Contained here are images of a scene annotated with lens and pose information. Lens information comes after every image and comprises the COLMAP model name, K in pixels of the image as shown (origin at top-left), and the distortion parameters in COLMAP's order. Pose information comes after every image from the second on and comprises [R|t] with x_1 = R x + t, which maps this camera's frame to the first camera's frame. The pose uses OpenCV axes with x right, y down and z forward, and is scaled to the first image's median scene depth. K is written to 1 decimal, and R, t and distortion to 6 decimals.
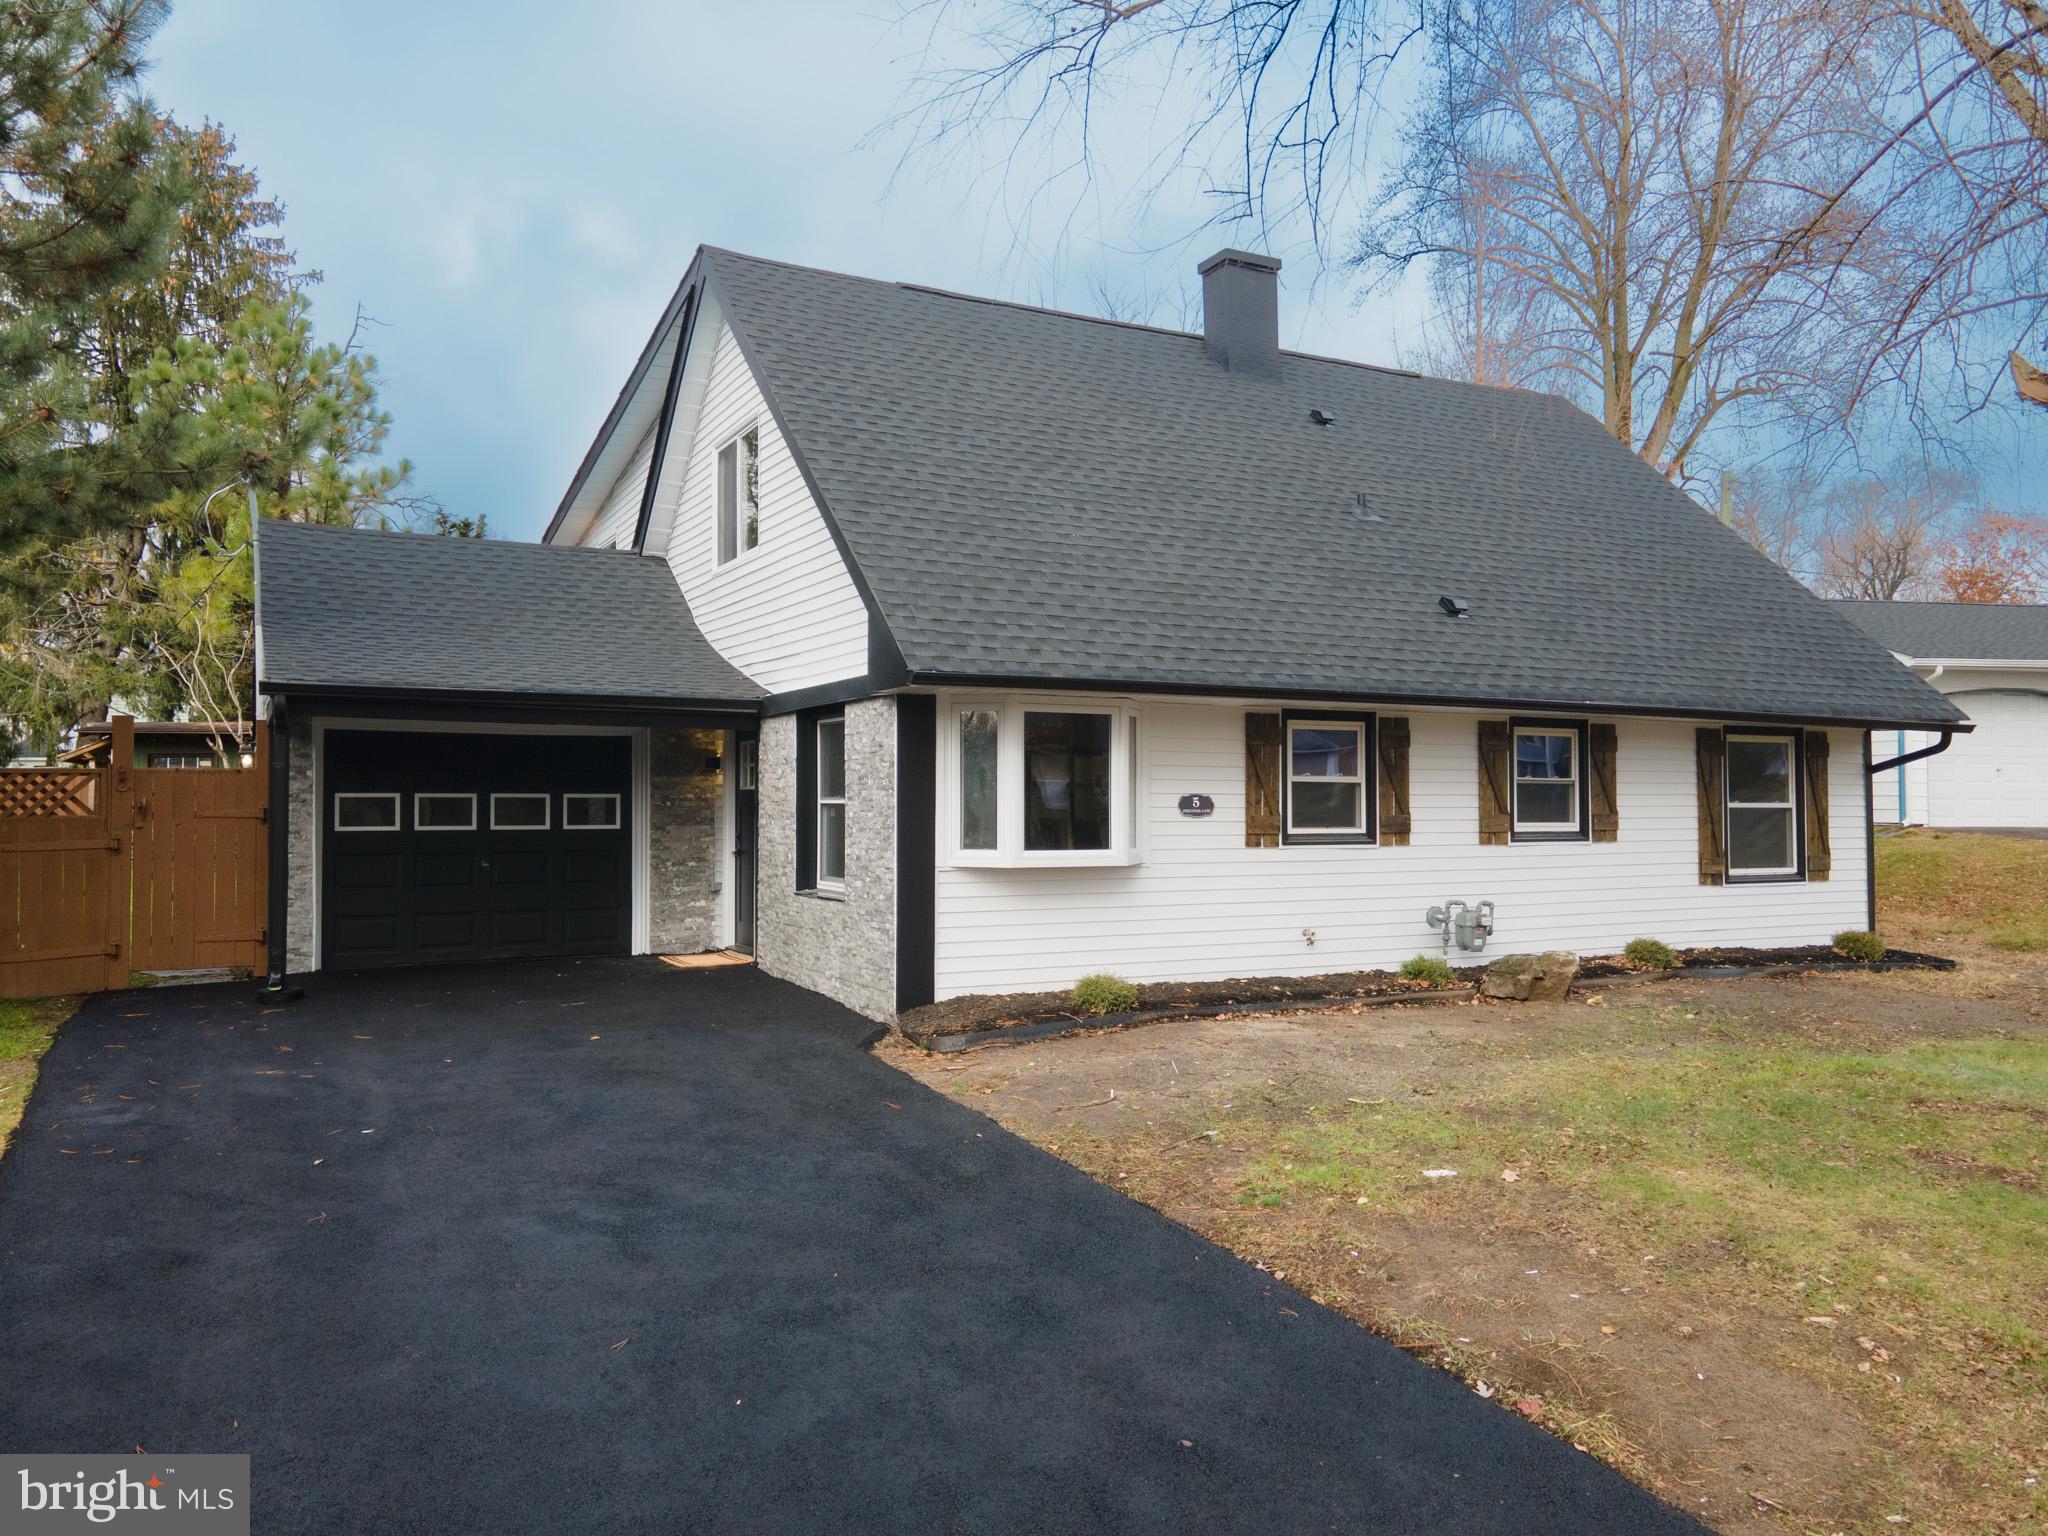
lens RADIAL K [[1468.1, 0, 1024.0], [0, 1468.1, 768.0], [0, 0, 1]] dist [0.033032, 0.032331]
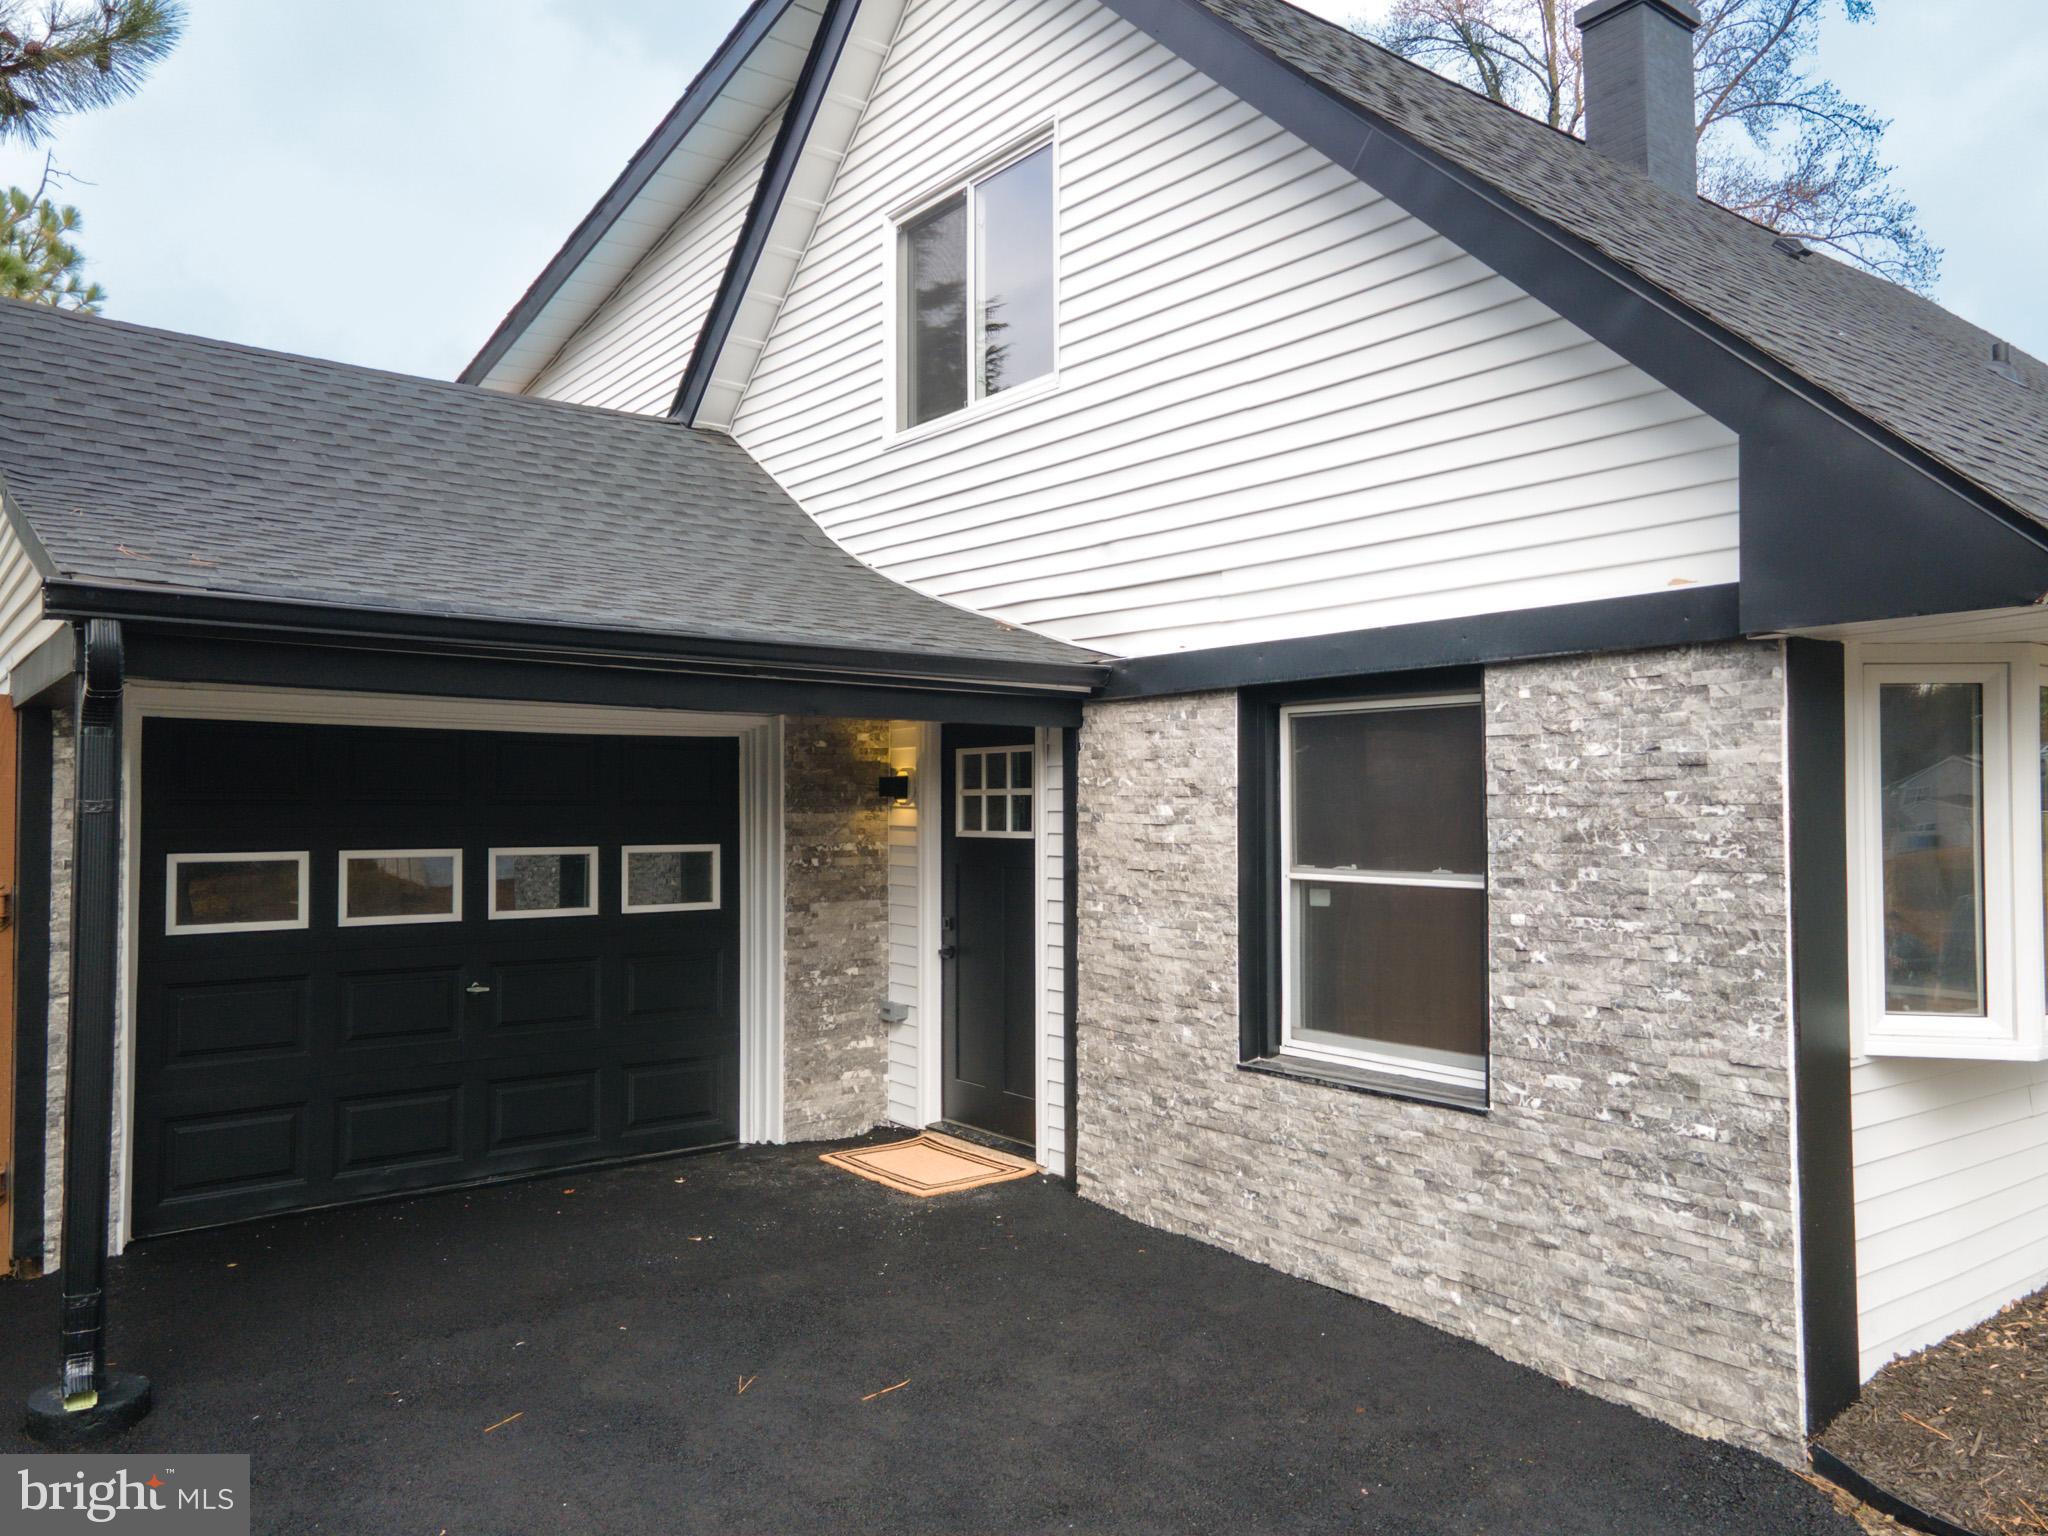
lens RADIAL K [[1468.1, 0, 1024.0], [0, 1468.1, 768.0], [0, 0, 1]] dist [0.033032, 0.032331]
pose [[0.983780, 0.004122, 0.179332, -0.293374], [-0.003407, 0.999985, -0.004297, -0.009403], [-0.179347, 0.003617, 0.983779, 0.505429]]
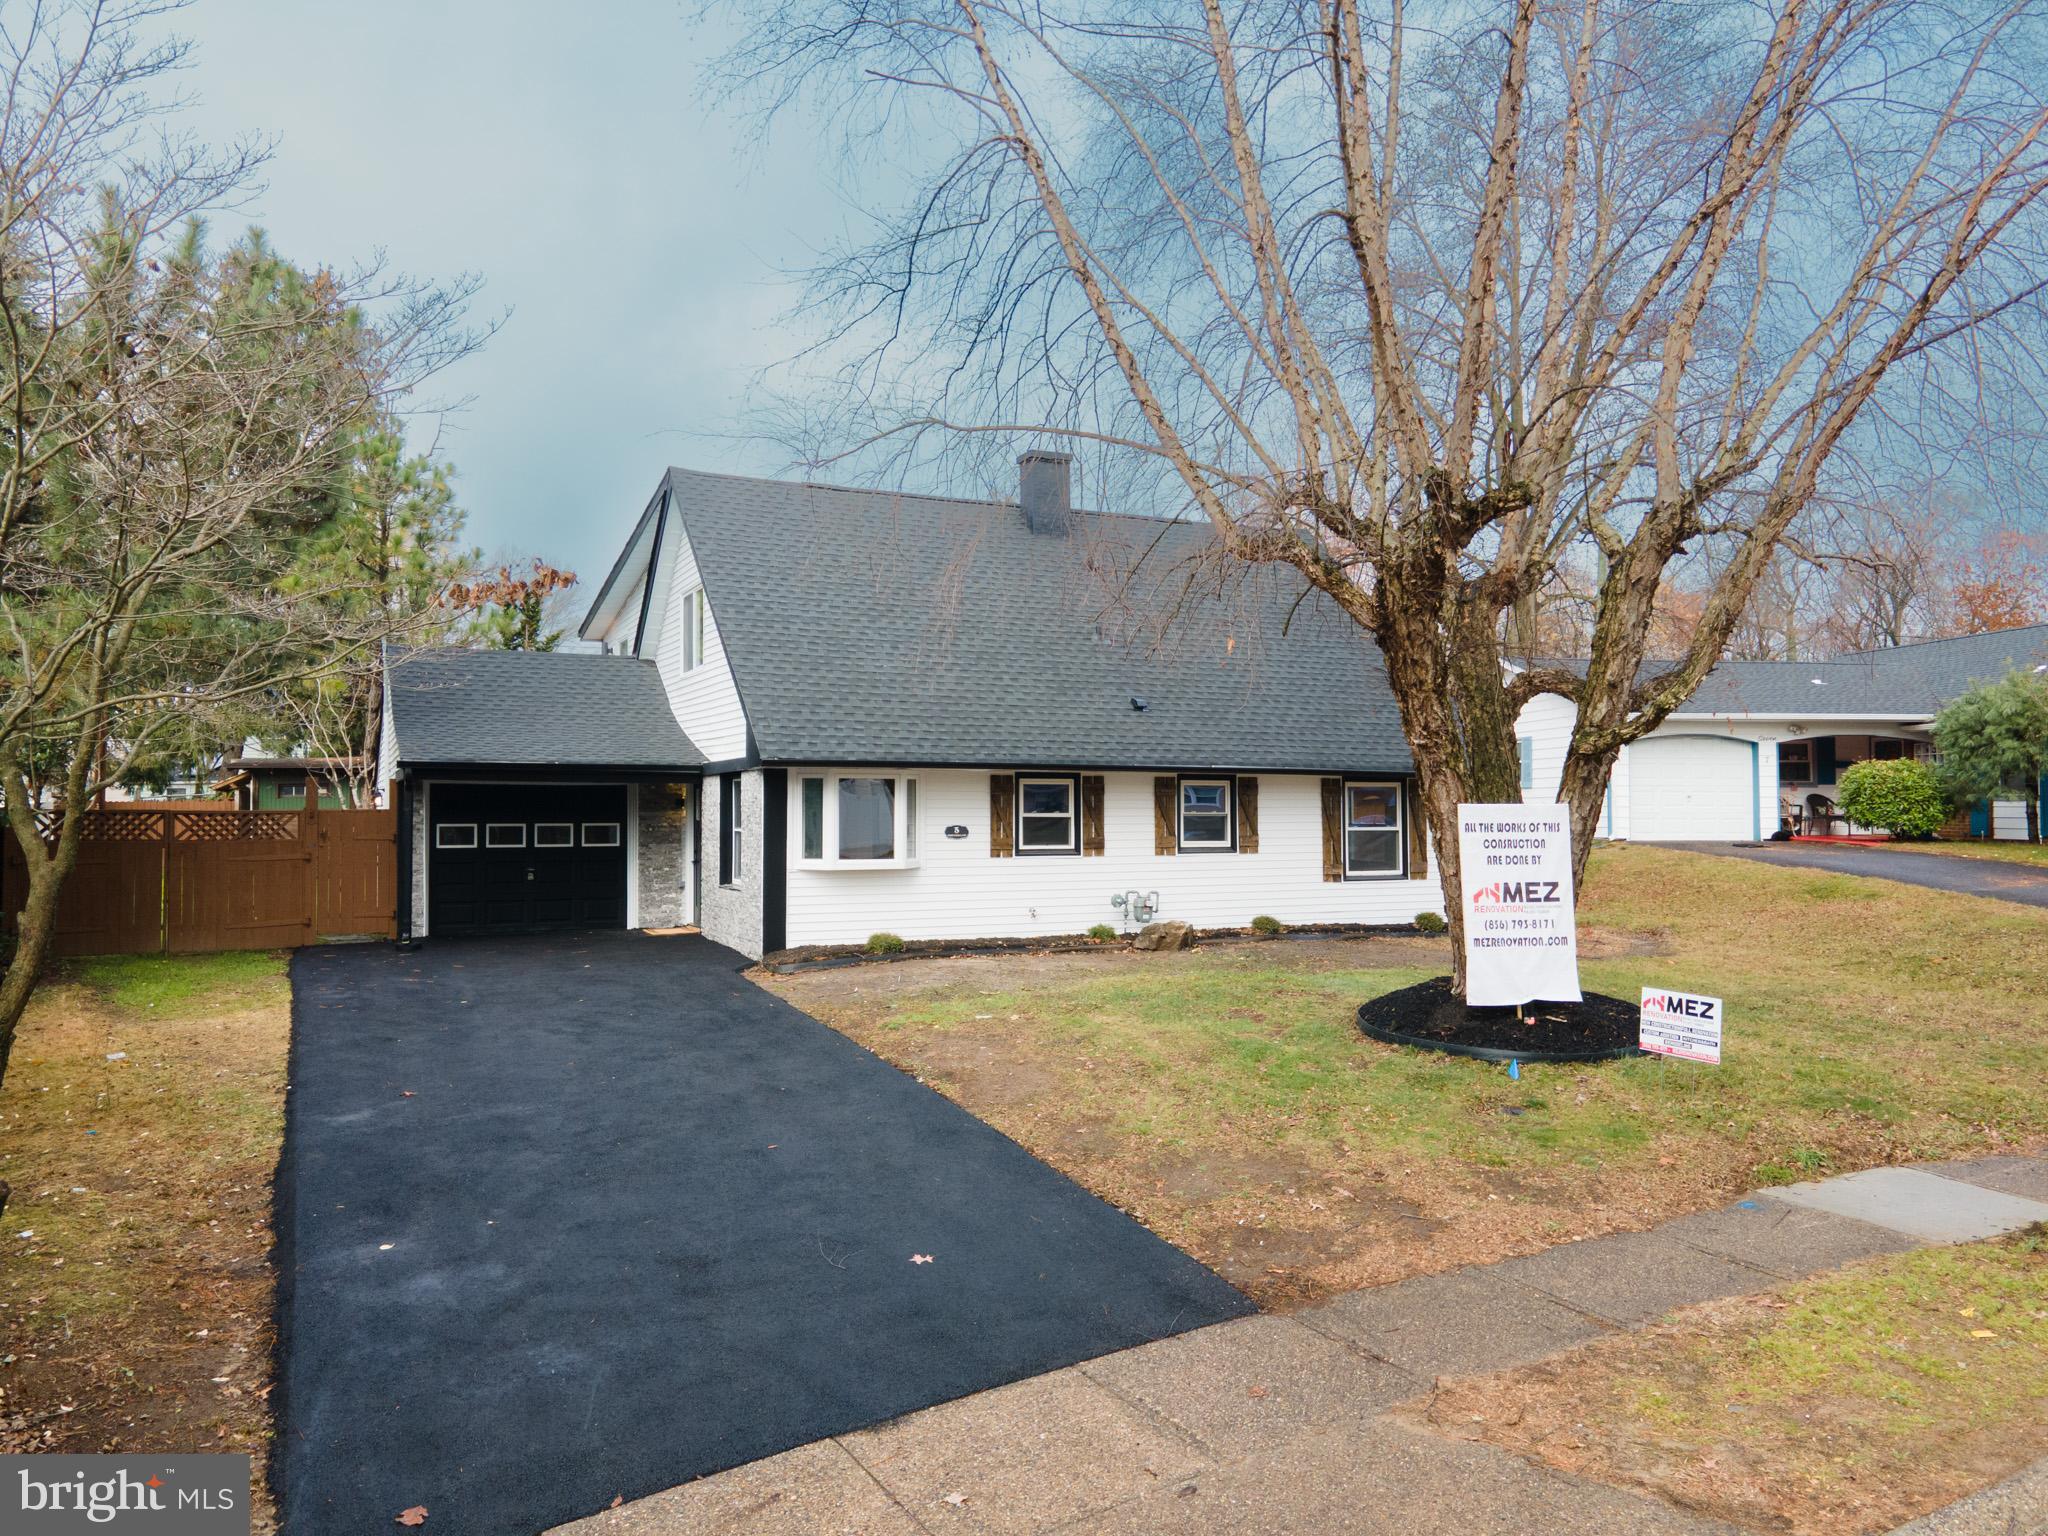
lens RADIAL K [[1467.8, 0, 1024.0], [0, 1467.8, 768.0], [0, 0, 1]] dist [0.056641, -0.001738]
pose [[0.999140, -0.003756, -0.041296, 0.231838], [0.003515, 0.999976, -0.005913, -0.032290], [0.041317, 0.005763, 0.999129, -0.566818]]
